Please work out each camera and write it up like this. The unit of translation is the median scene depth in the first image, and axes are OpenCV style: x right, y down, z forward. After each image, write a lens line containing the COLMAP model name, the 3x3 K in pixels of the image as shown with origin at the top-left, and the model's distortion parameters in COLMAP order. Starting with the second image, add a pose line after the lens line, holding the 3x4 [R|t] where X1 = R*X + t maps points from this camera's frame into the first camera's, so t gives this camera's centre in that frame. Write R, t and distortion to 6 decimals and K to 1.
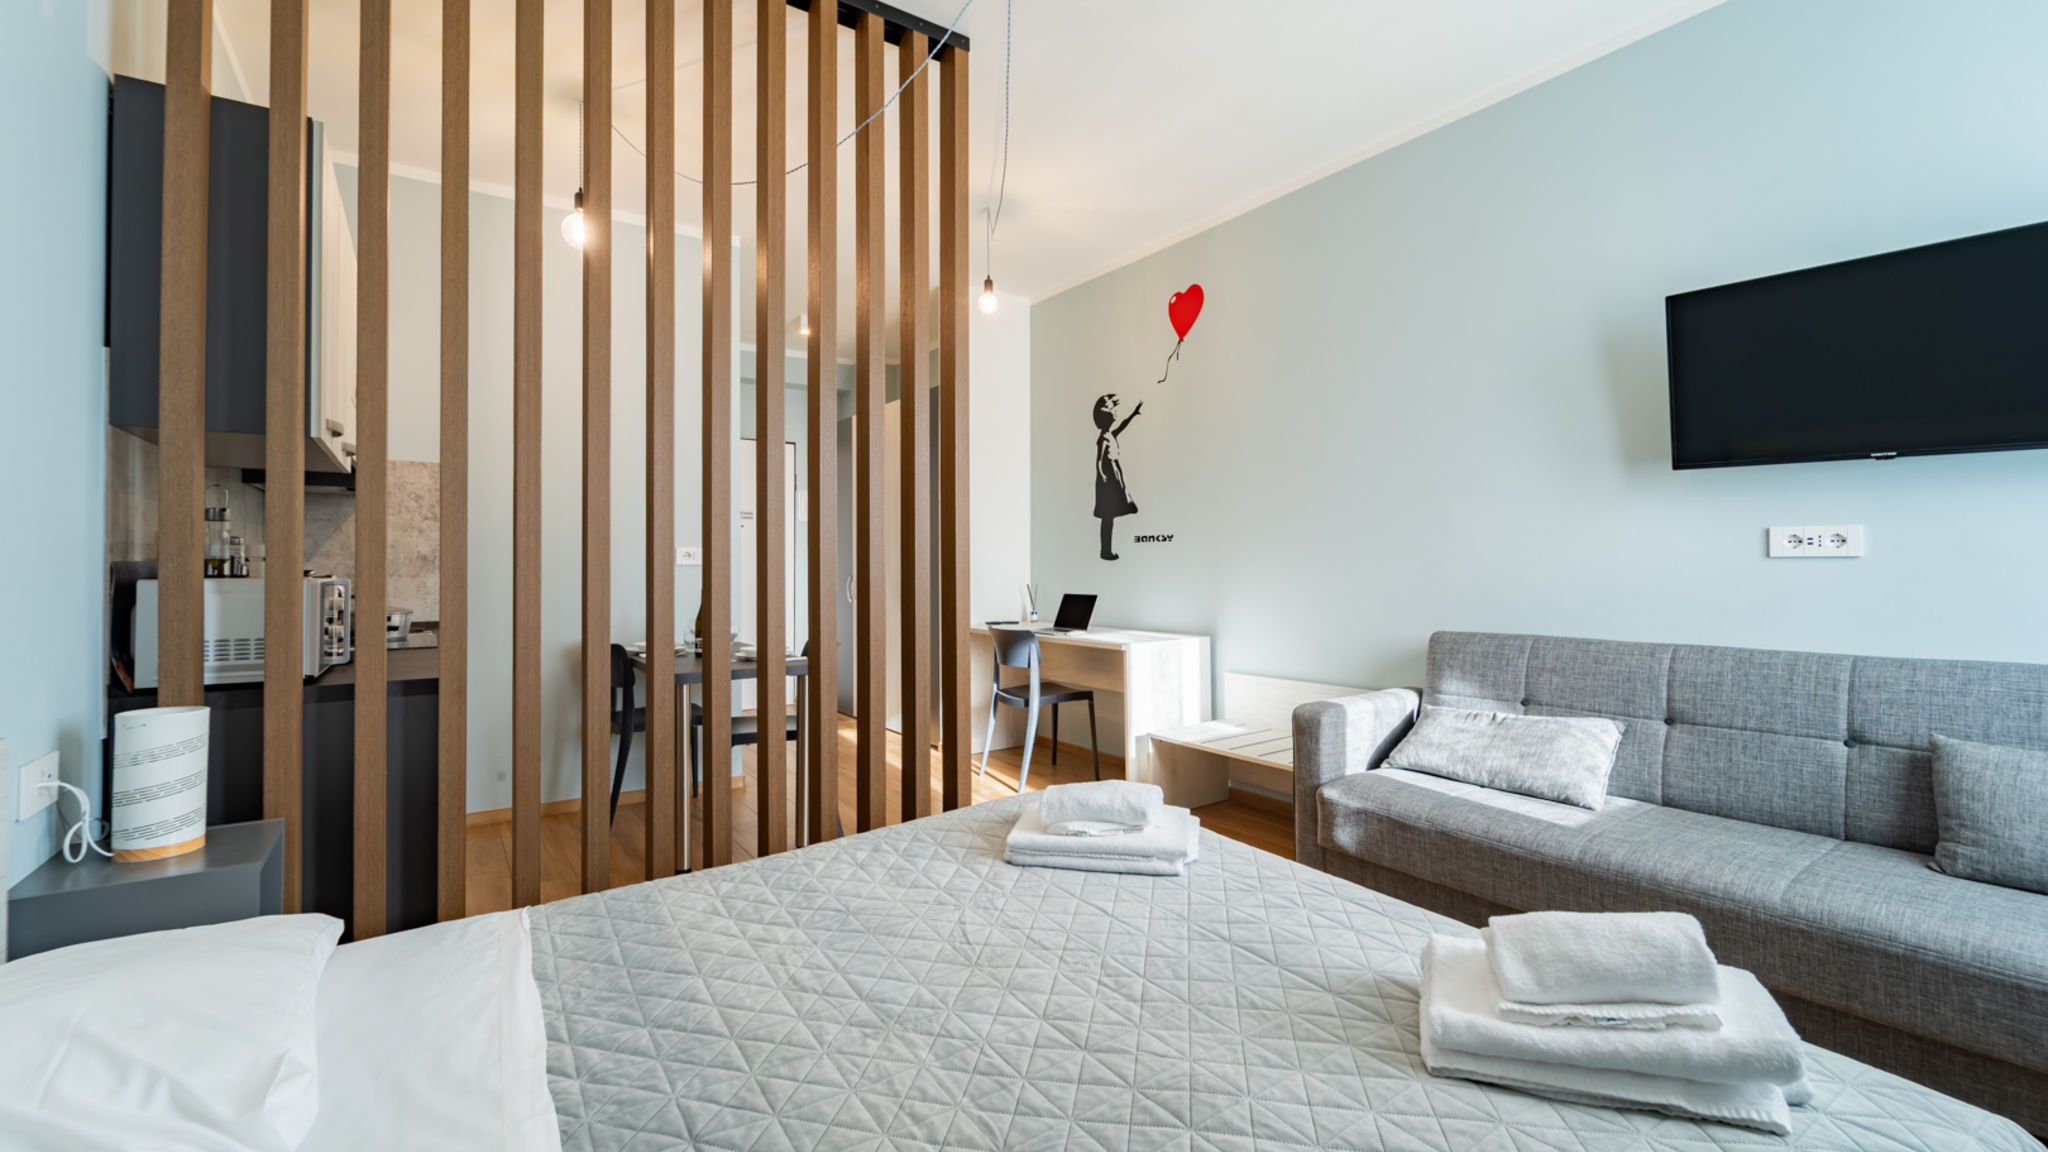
lens RADIAL K [[843.5, 0, 1033.8], [0, 843.5, 550.3], [0, 0, 1]] dist [0.000211, -0.000091]
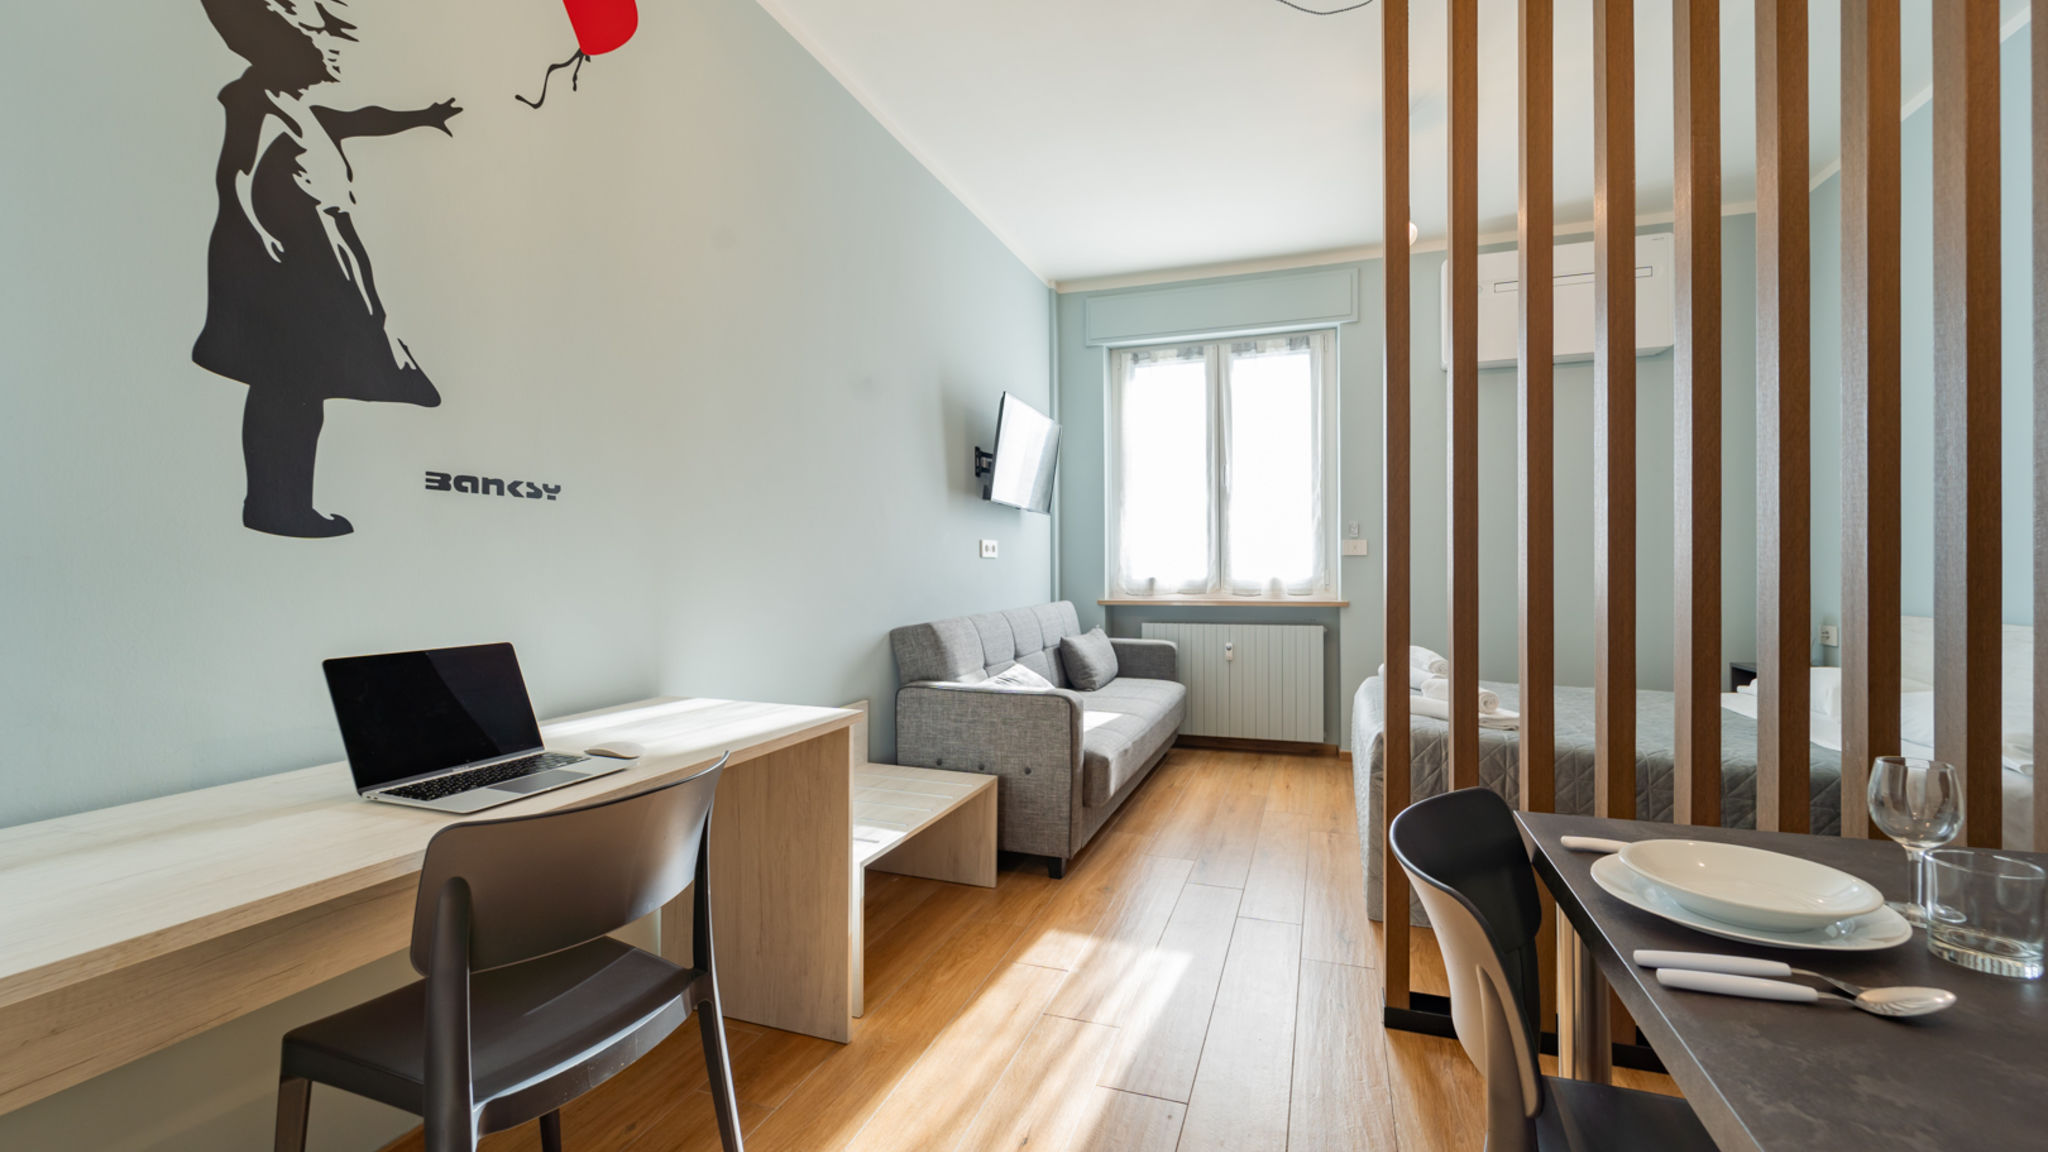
lens RADIAL K [[847.3, 0, 1031.5], [0, 847.3, 571.1], [0, 0, 1]] dist [-0.000804, -0.000838]
pose [[-0.574131, 0.004618, 0.818751, -0.330107], [-0.005081, 0.999945, -0.009204, 0.028194], [-0.818748, -0.009445, -0.574076, 1.065957]]
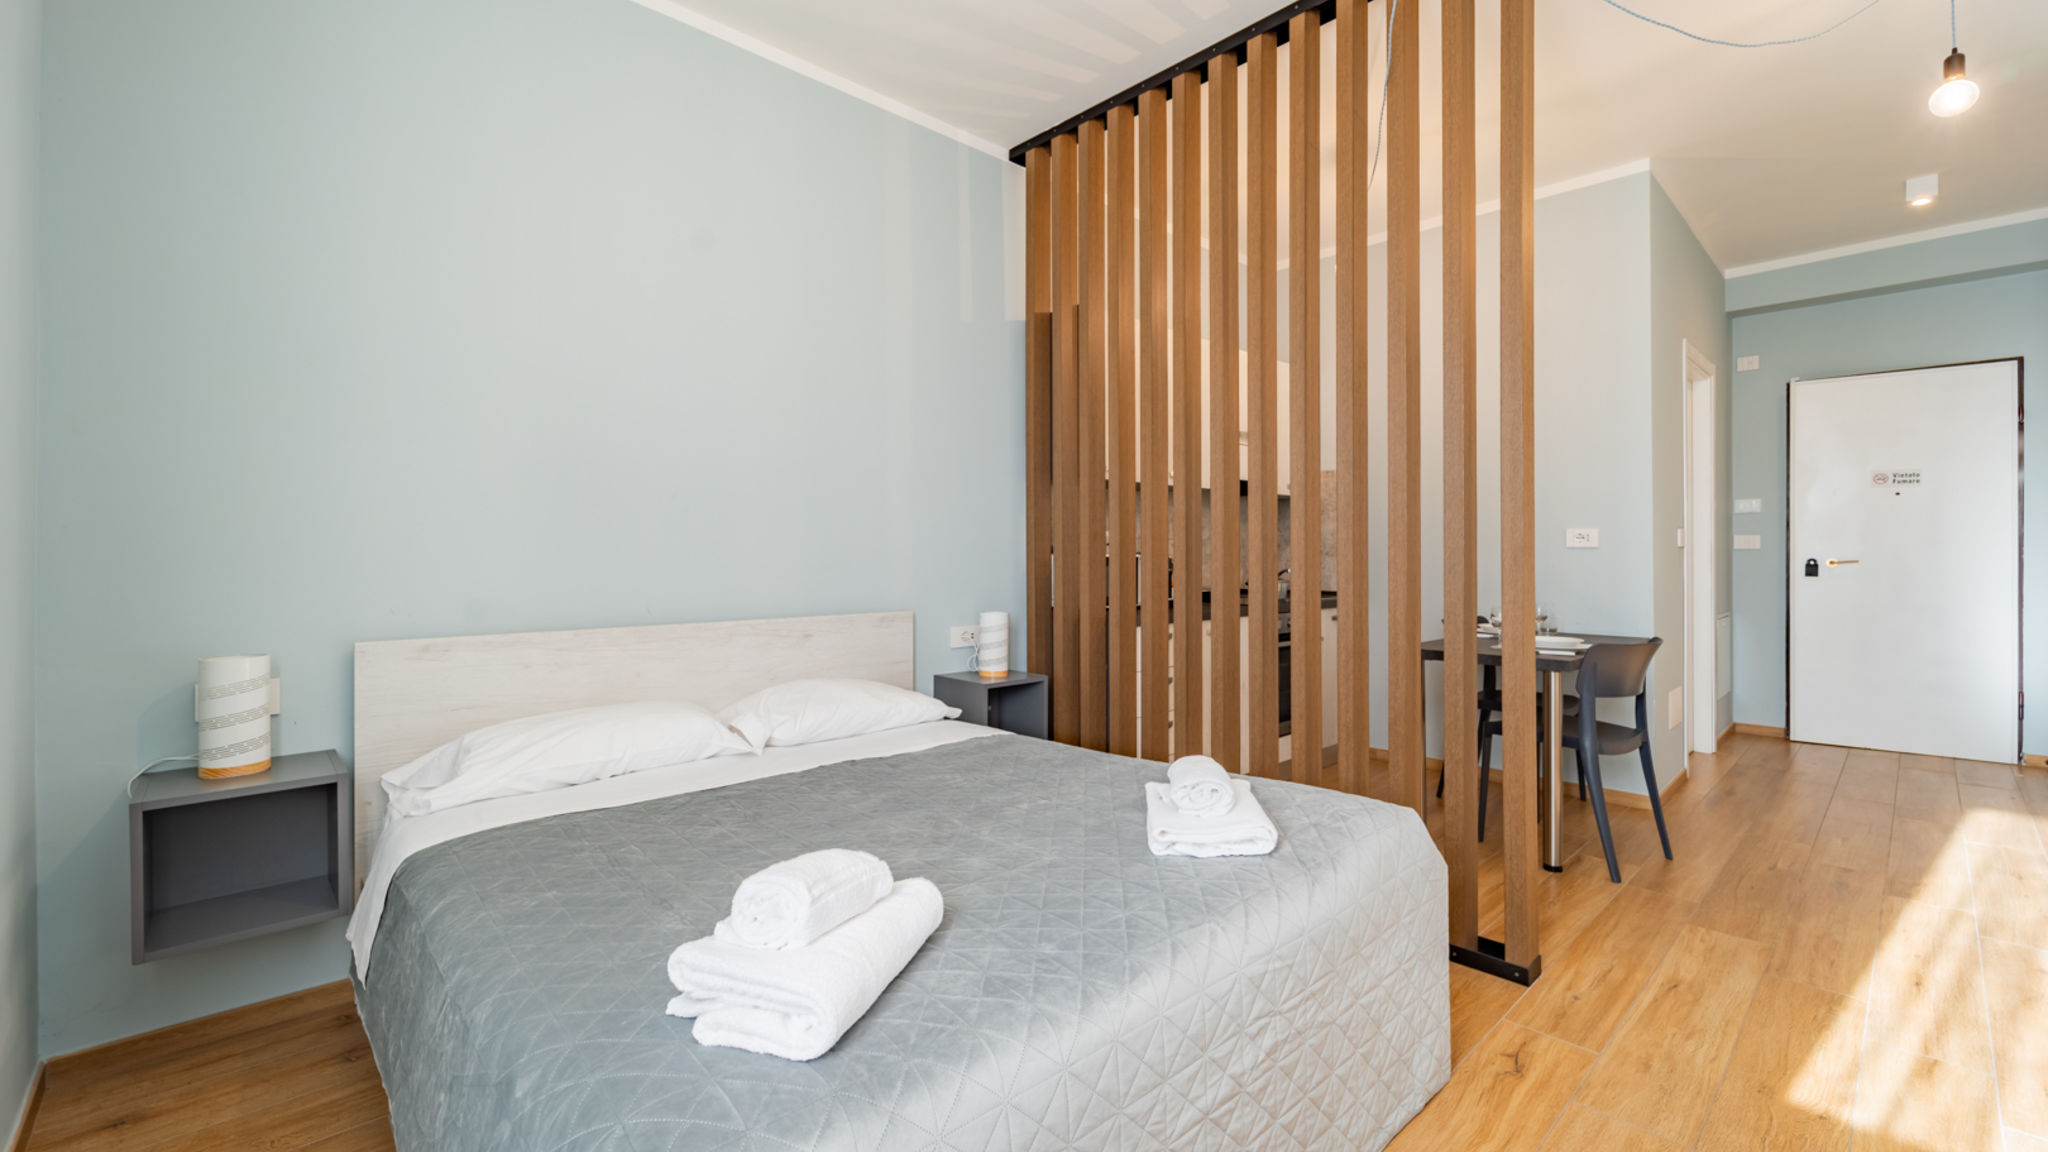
lens RADIAL K [[858.7, 0, 1024.5], [0, 858.7, 550.1], [0, 0, 1]] dist [0.009866, 0.000120]
pose [[0.143539, 0.000006, -0.989645, 0.417833], [0.015294, 0.999881, 0.002225, 0.008316], [0.989526, -0.015455, 0.143522, 0.255286]]
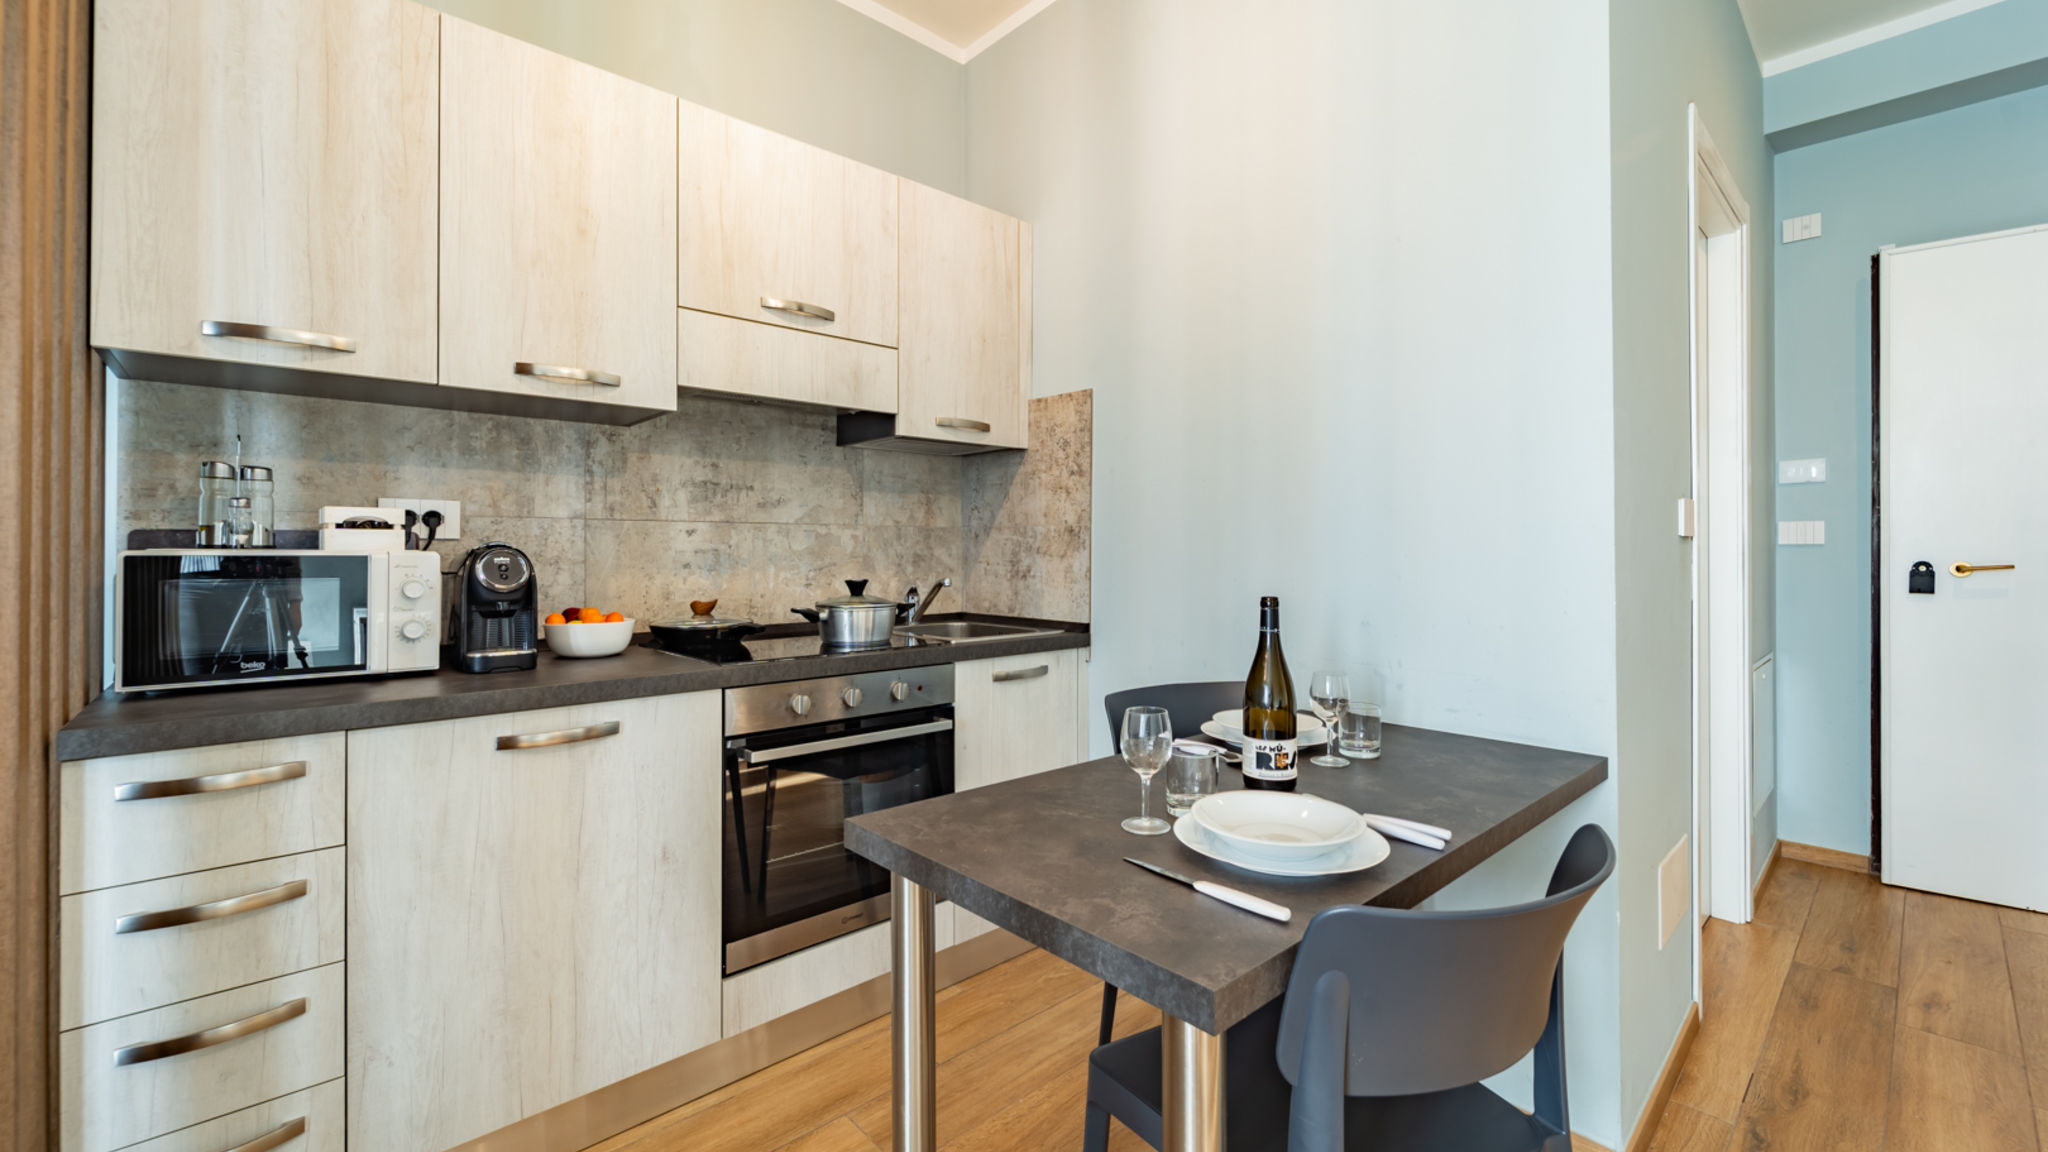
lens RADIAL K [[839.5, 0, 1013.8], [0, 839.5, 542.7], [0, 0, 1]] dist [0.000257, 0.000106]
pose [[0.116421, -0.003489, -0.993194, -0.033631], [0.013078, 0.999913, -0.001980, 0.016612], [0.993114, -0.012758, 0.116456, 0.716182]]
